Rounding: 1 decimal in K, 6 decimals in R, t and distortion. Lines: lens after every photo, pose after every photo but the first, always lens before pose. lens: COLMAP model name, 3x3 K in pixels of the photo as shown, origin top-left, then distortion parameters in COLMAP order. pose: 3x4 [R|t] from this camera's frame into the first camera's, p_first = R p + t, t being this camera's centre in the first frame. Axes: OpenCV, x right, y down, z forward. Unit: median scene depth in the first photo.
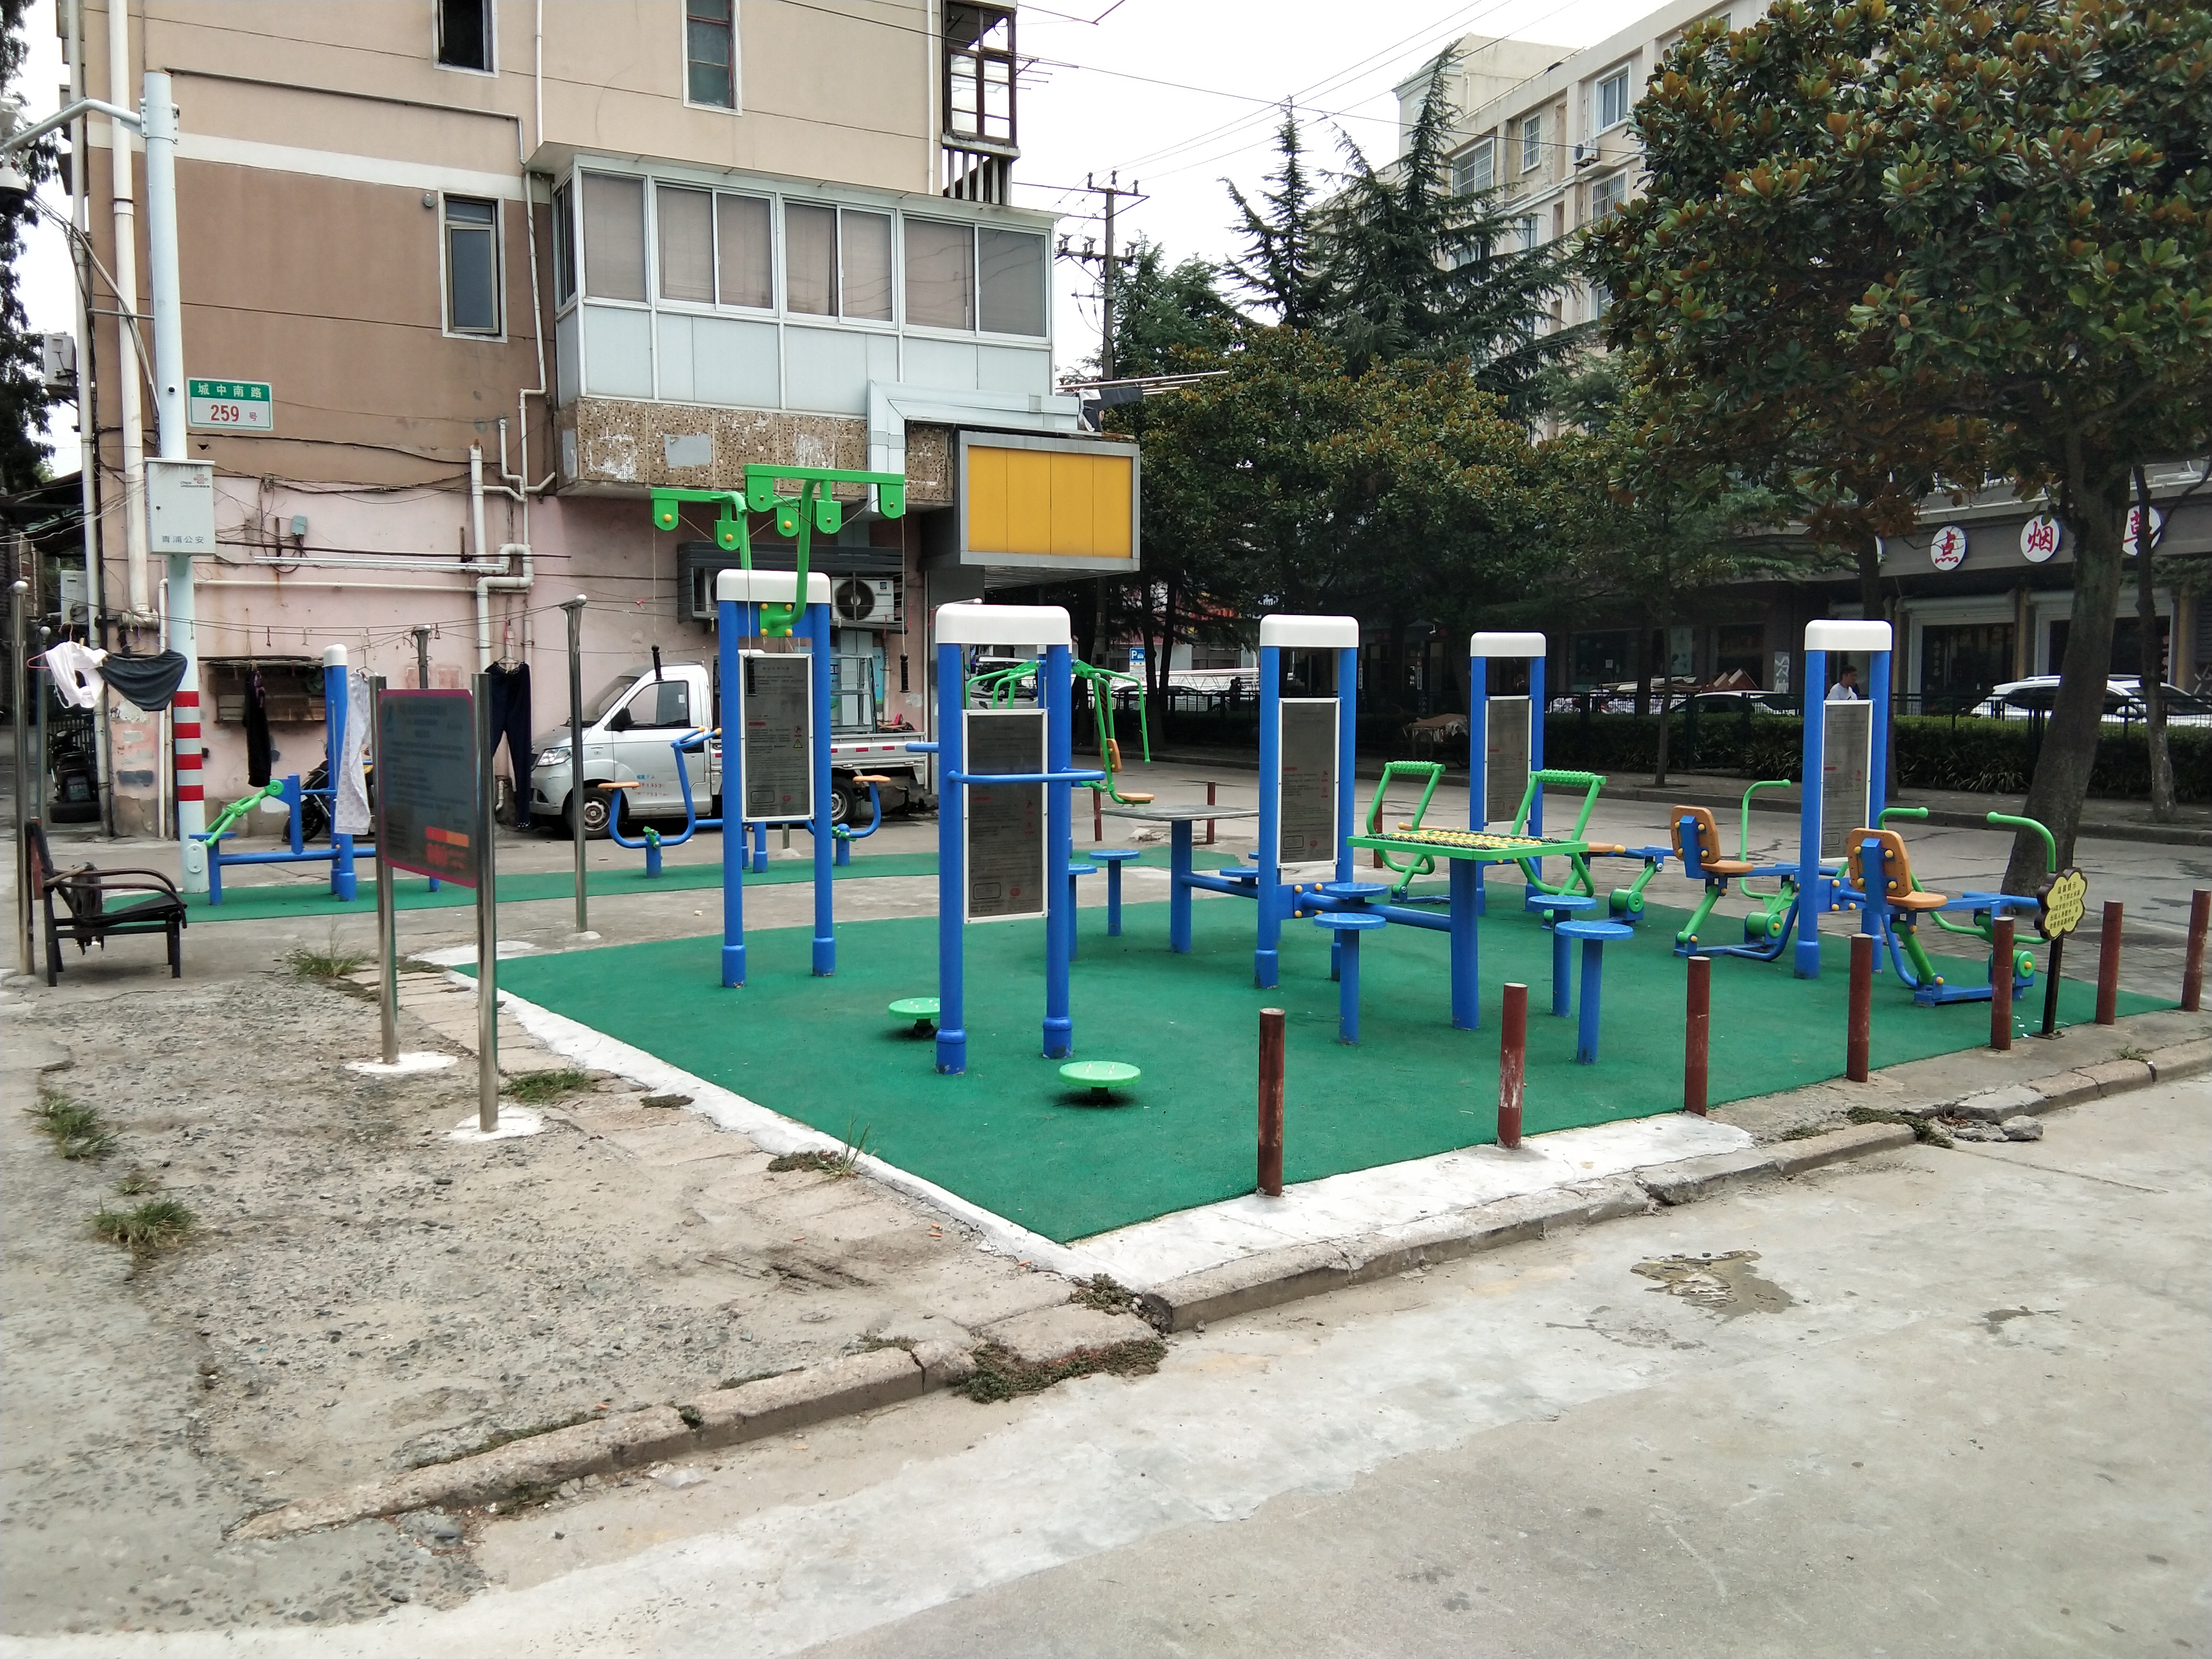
lens RADIAL K [[1820.7, 0, 1113.5], [0, 1820.7, 883.3], [0, 0, 1]] dist [0.120136, -0.214647]
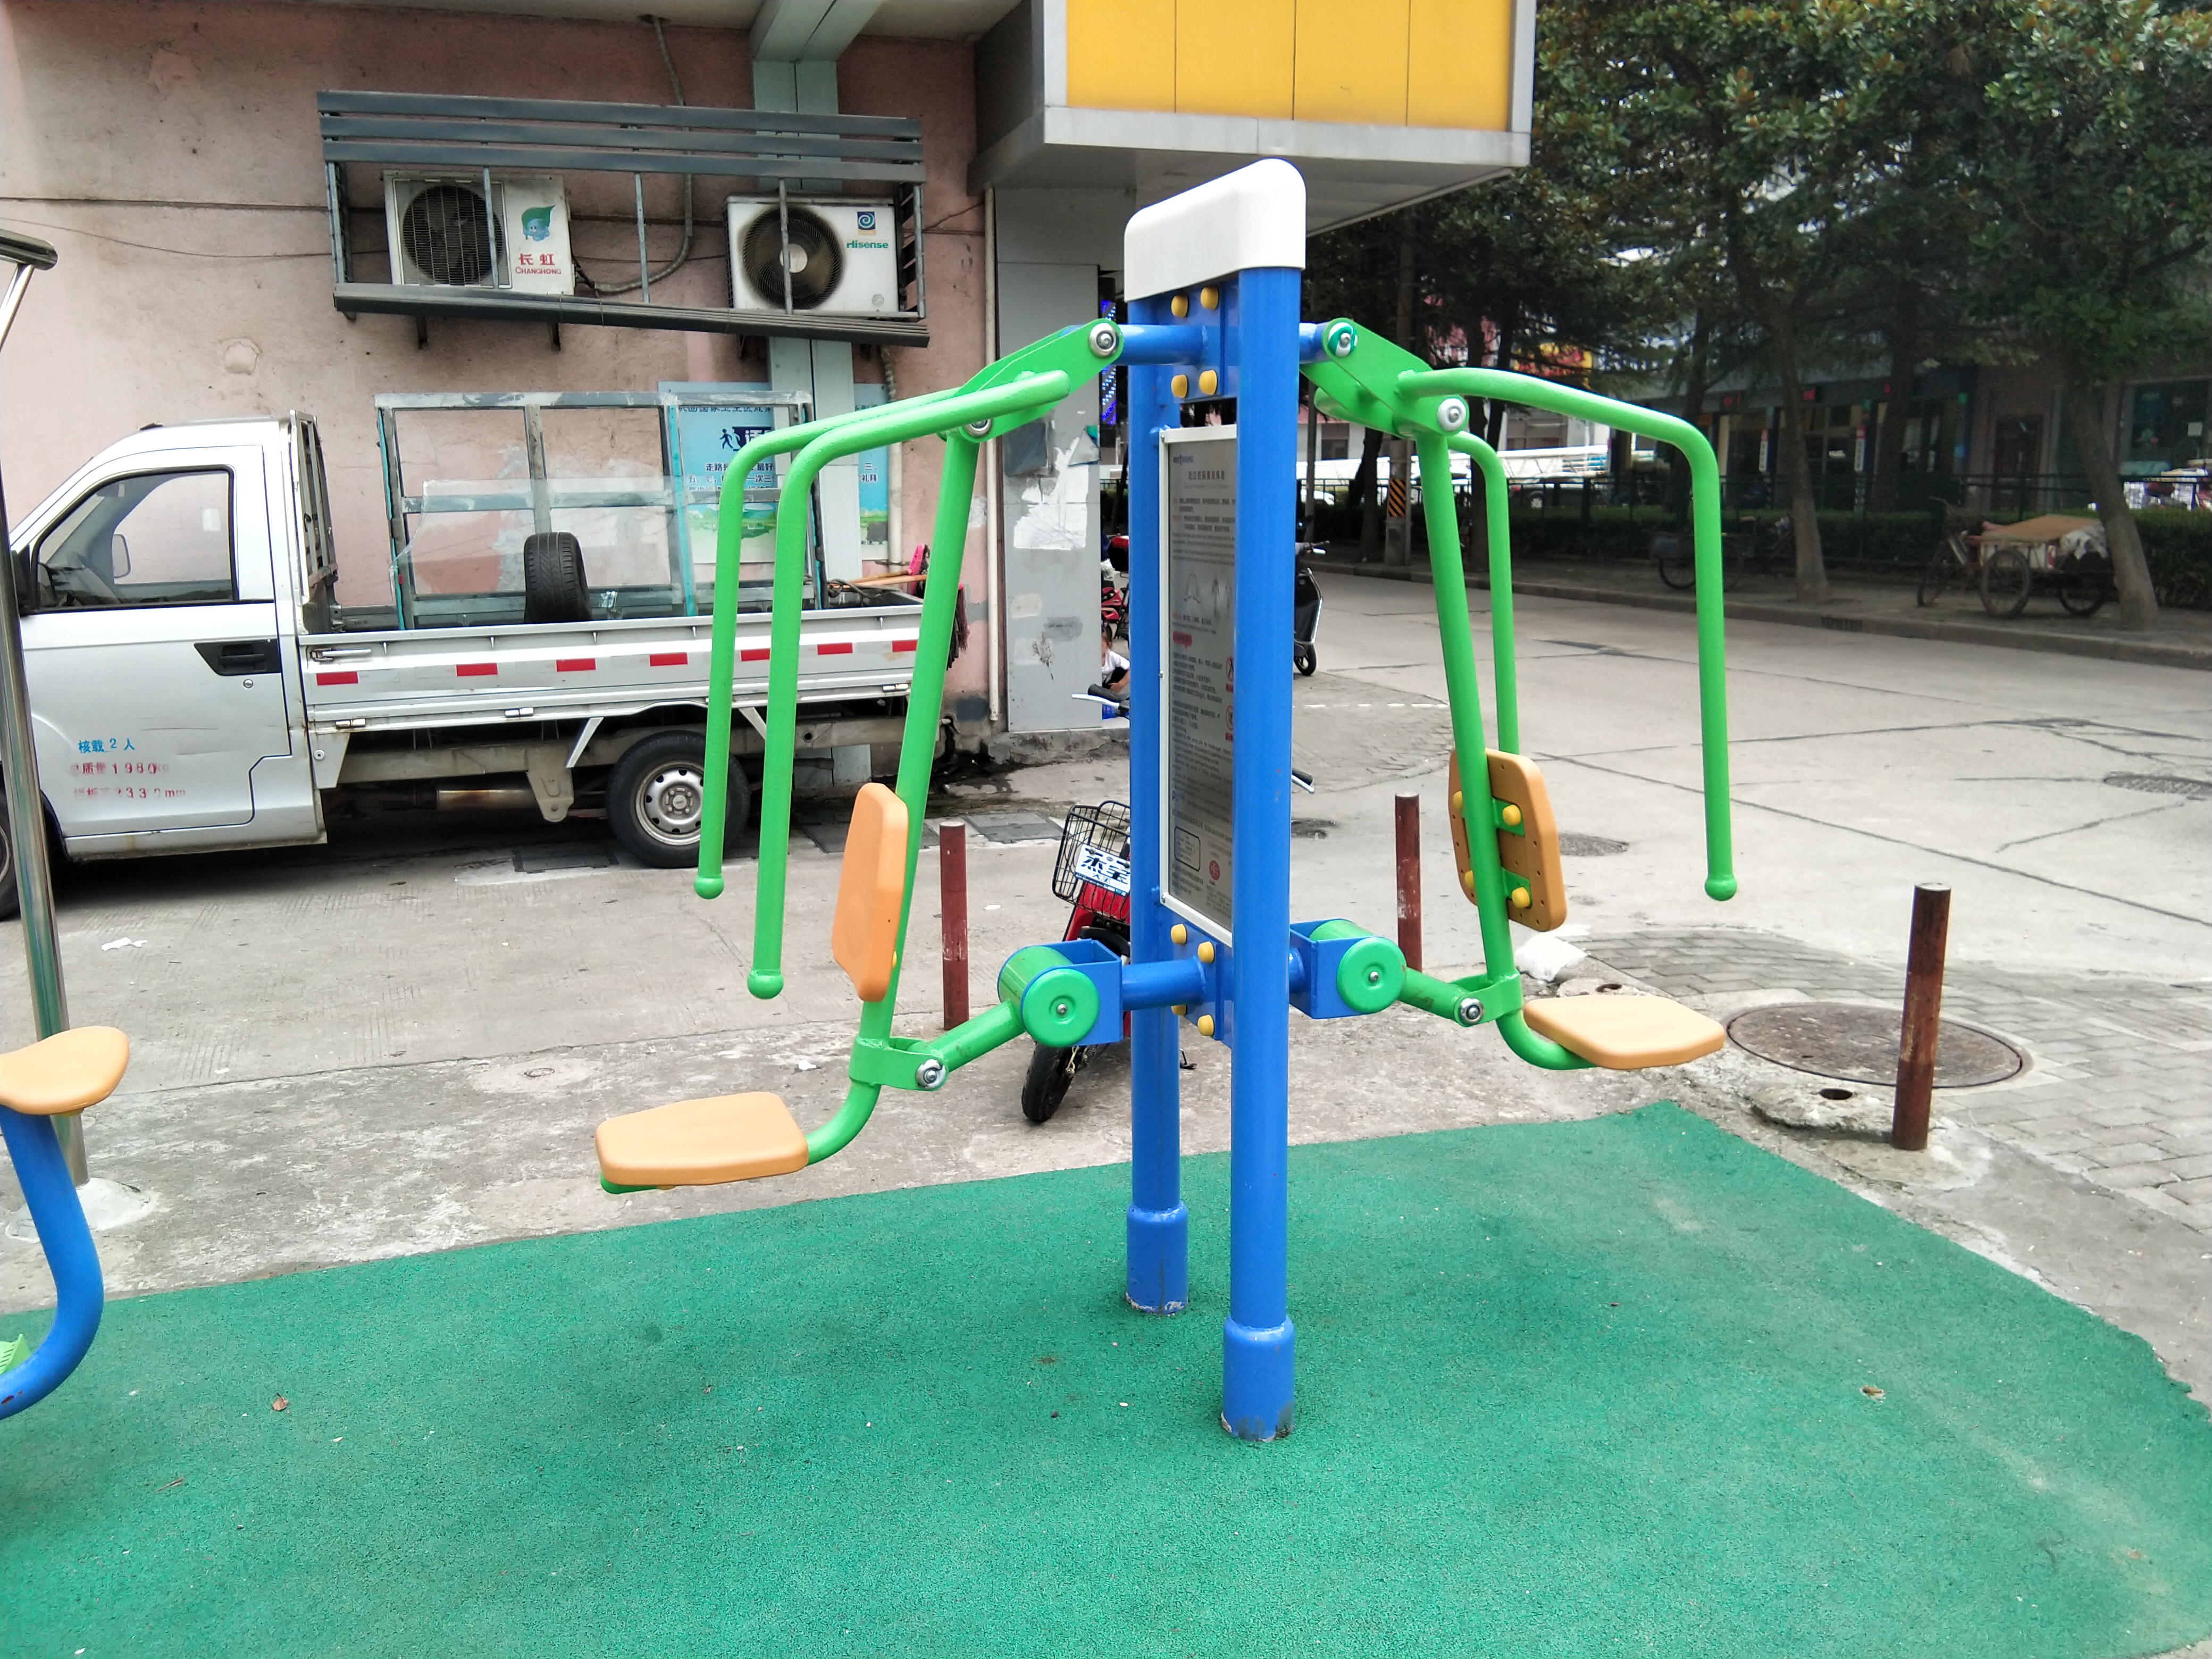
lens RADIAL K [[1765.7, 0, 1092.0], [0, 1765.7, 816.2], [0, 0, 1]] dist [0.112419, -0.167825]
pose [[0.985327, 0.023015, -0.169117, -0.006771], [-0.009019, 0.996503, 0.083064, -0.048161], [0.170437, -0.080320, 0.982090, 0.445867]]
